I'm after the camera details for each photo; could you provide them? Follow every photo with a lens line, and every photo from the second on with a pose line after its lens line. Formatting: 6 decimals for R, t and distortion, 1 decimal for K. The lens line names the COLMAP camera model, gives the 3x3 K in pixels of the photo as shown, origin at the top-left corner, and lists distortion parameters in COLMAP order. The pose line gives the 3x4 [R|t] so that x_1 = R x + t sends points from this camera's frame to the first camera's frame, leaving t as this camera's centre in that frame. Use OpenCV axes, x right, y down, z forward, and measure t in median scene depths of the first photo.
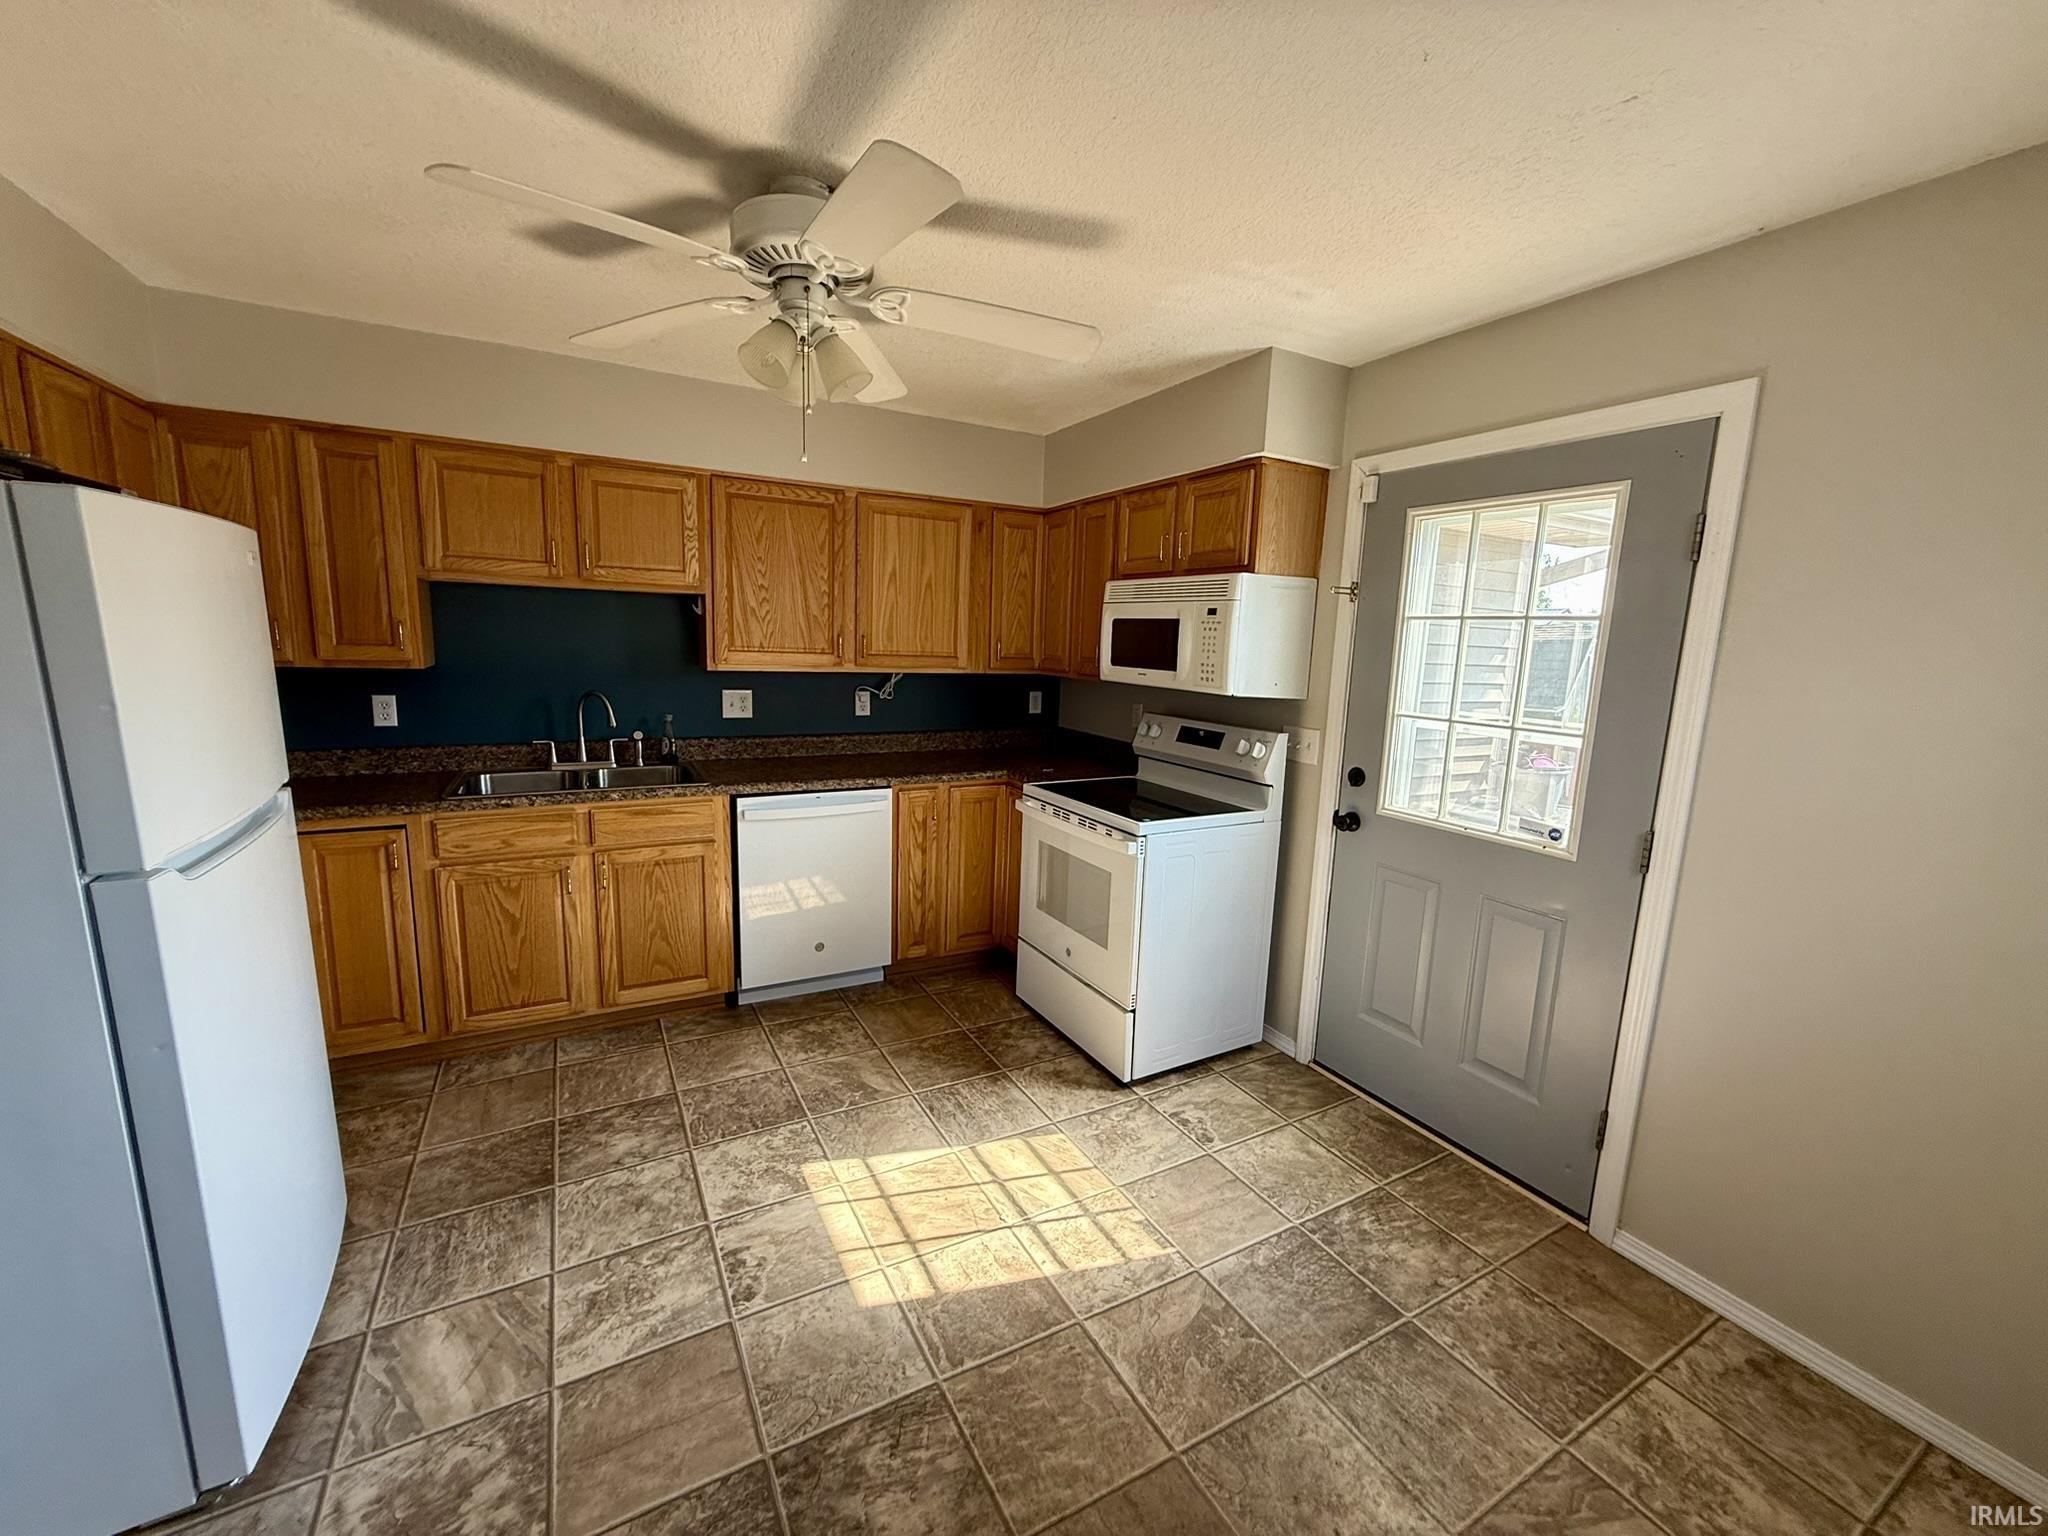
lens RADIAL K [[808.3, 0, 1018.0], [0, 808.3, 766.5], [0, 0, 1]] dist [0.000933, -0.000080]
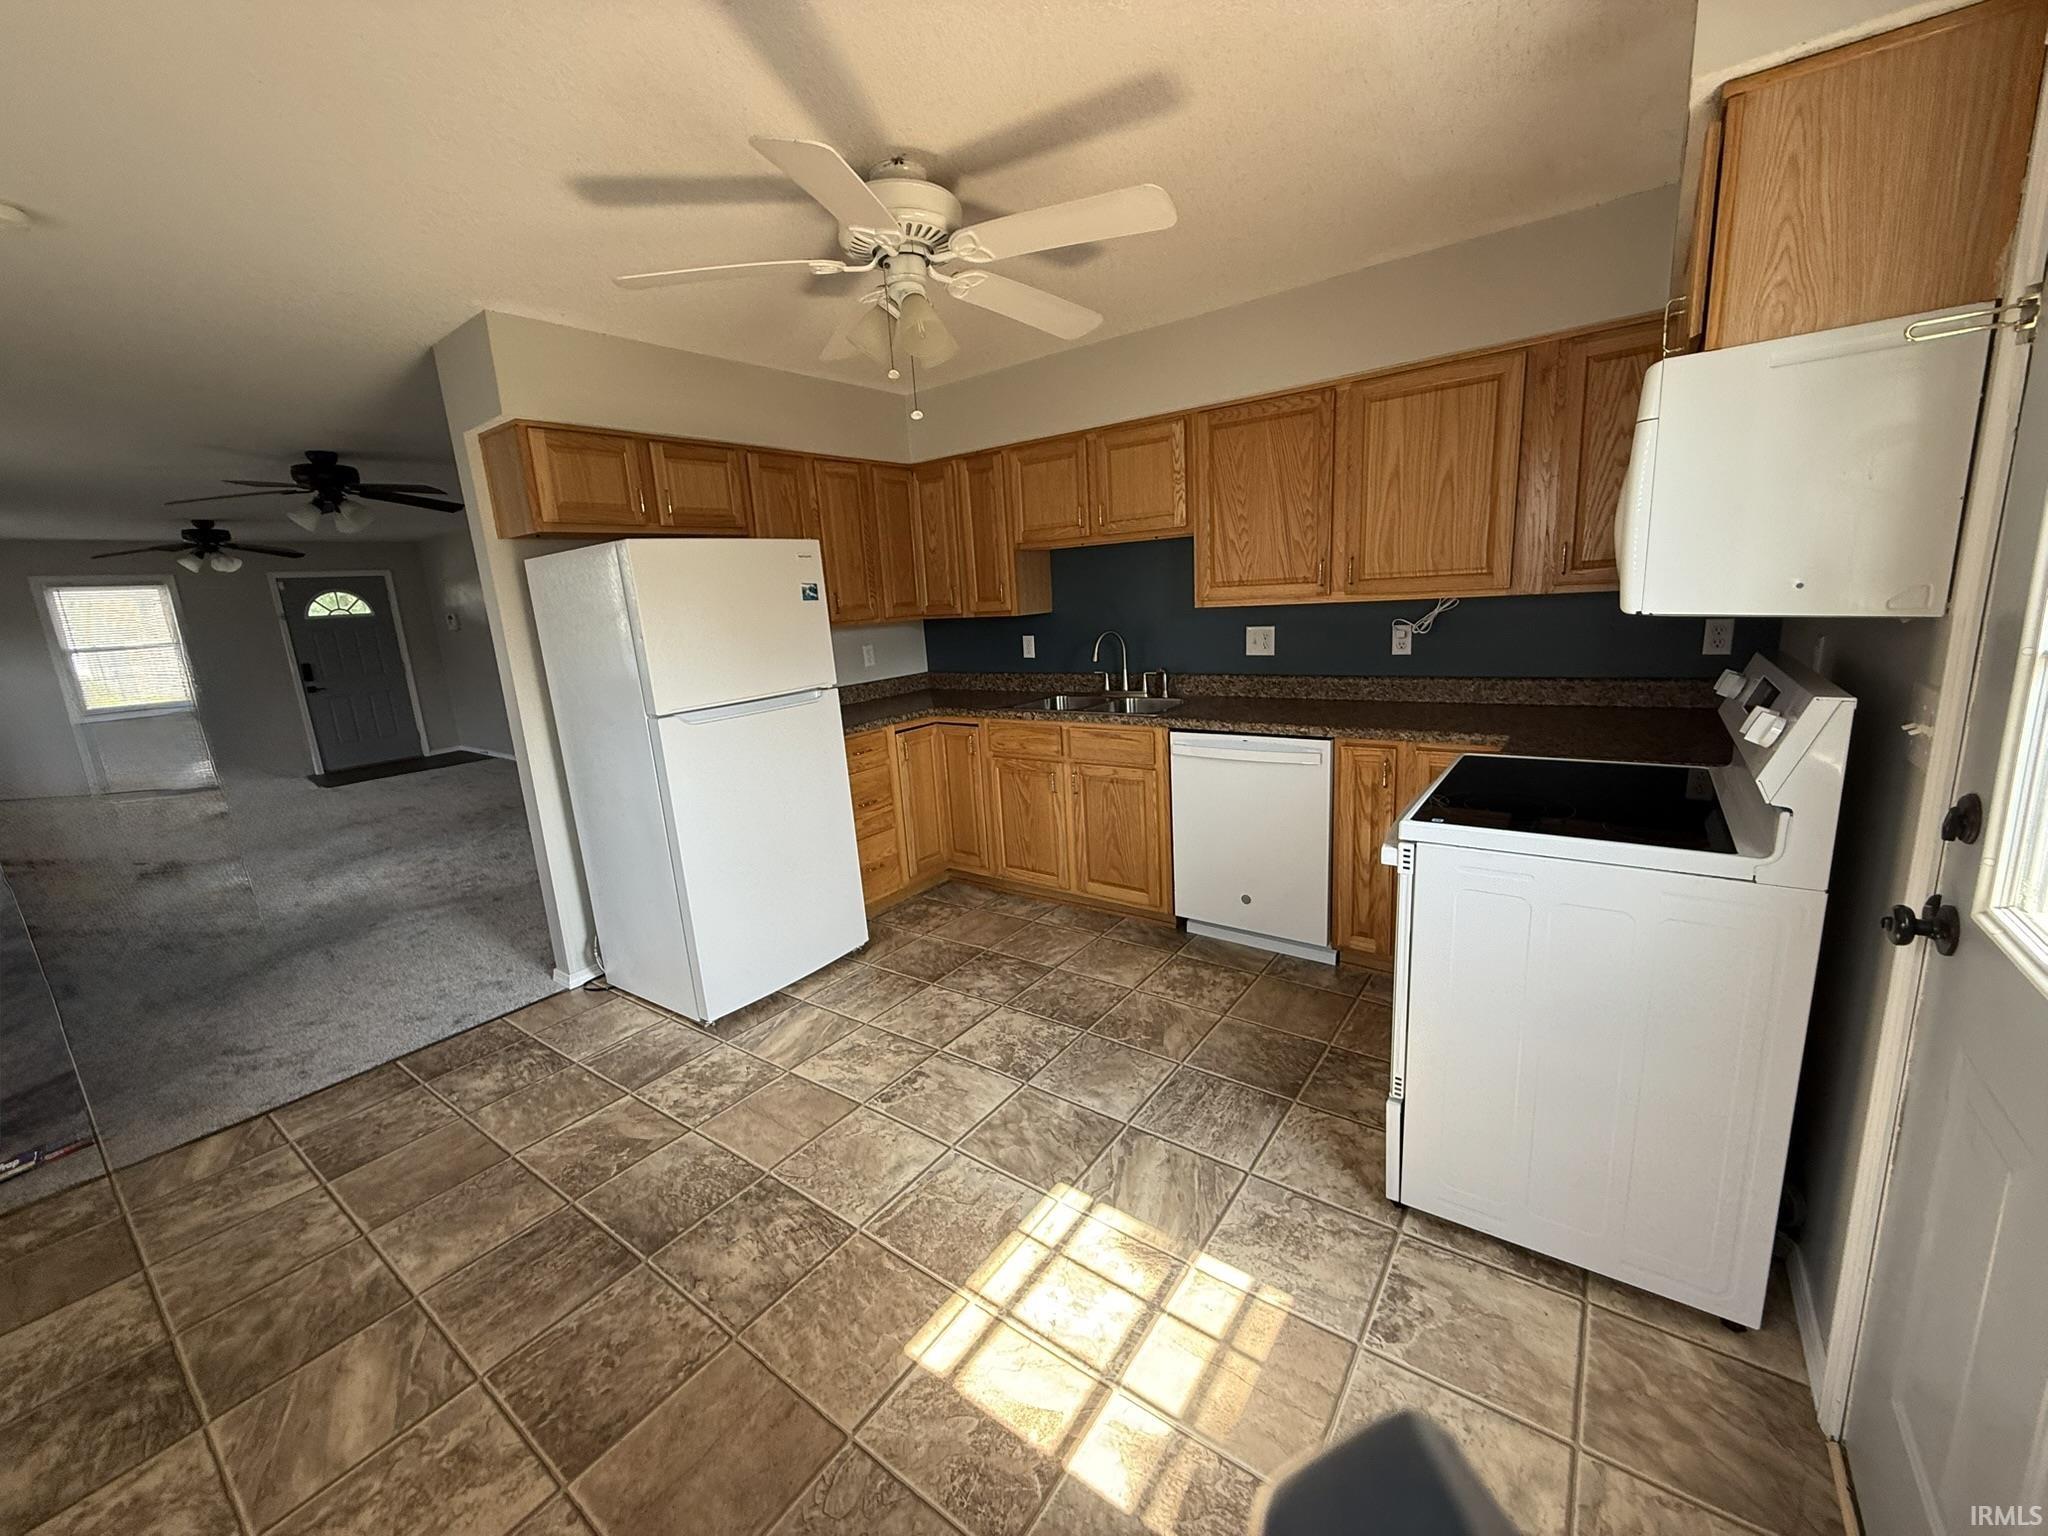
lens RADIAL K [[810.5, 0, 1019.0], [0, 810.5, 765.6], [0, 0, 1]] dist [0.000126, 0.000250]
pose [[0.414489, 0.131972, -0.900434, 0.542336], [-0.071777, 0.991088, 0.112218, -0.021319], [0.907219, 0.018117, 0.420268, 0.408676]]
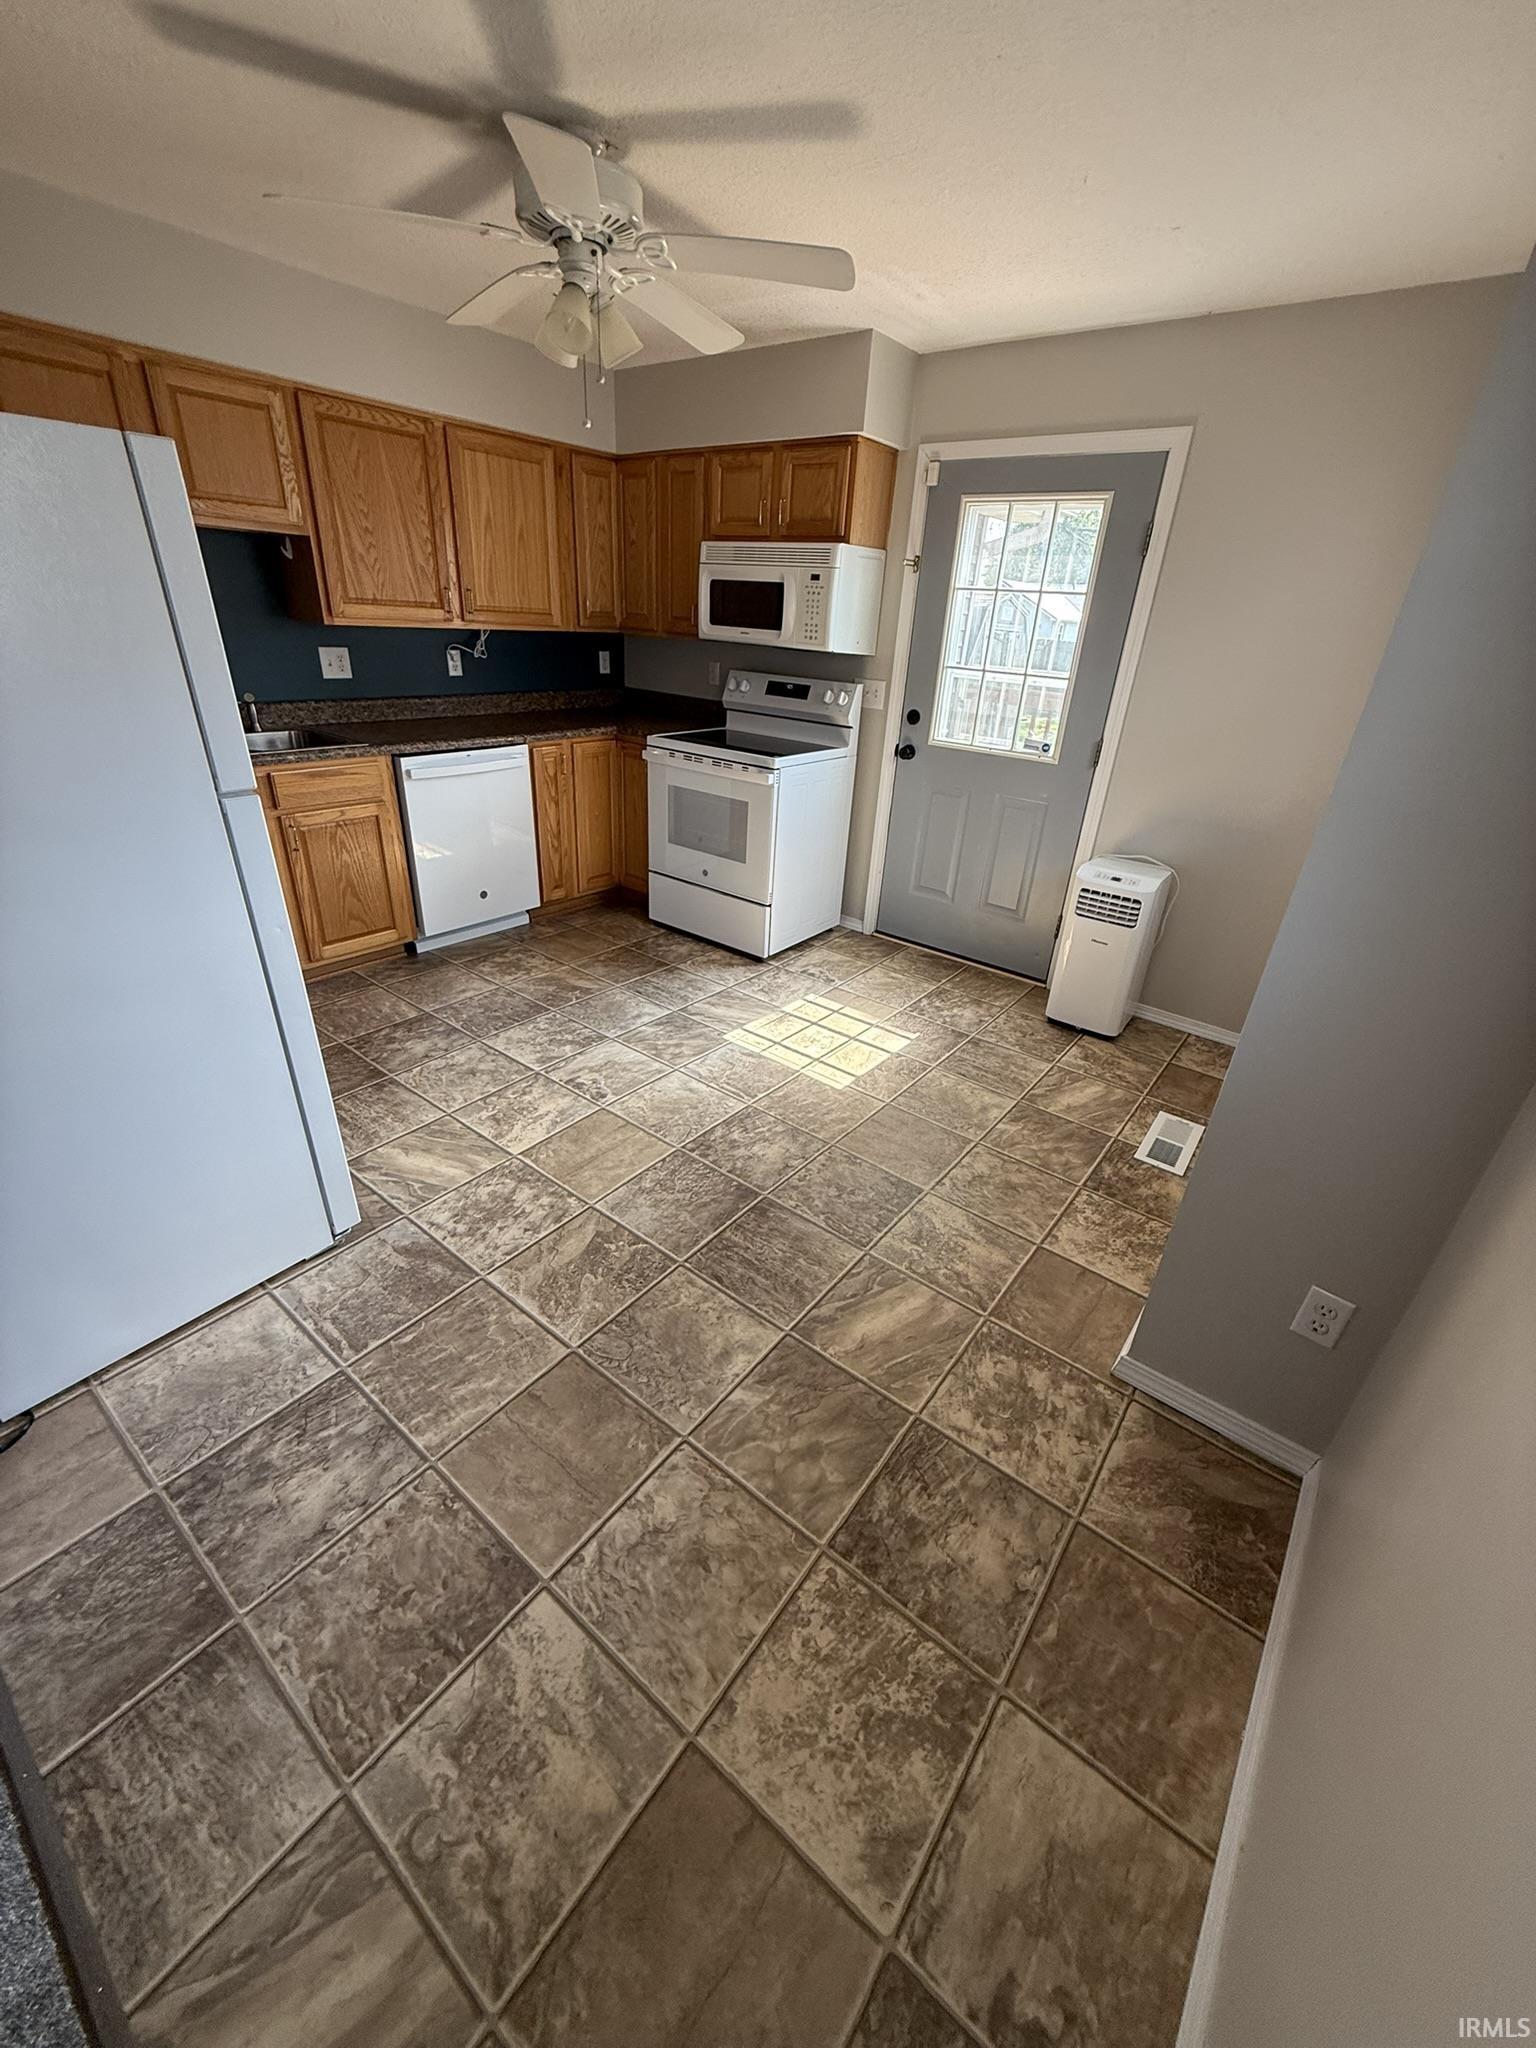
lens RADIAL K [[810.5, 0, 766.8], [0, 810.5, 1019.0], [0, 0, 1]] dist [0.000126, 0.000250]
pose [[0.919508, -0.160879, 0.358642, -0.360051], [0.037589, 0.944214, 0.327180, 0.034947], [-0.391271, -0.287363, 0.874259, -0.229934]]
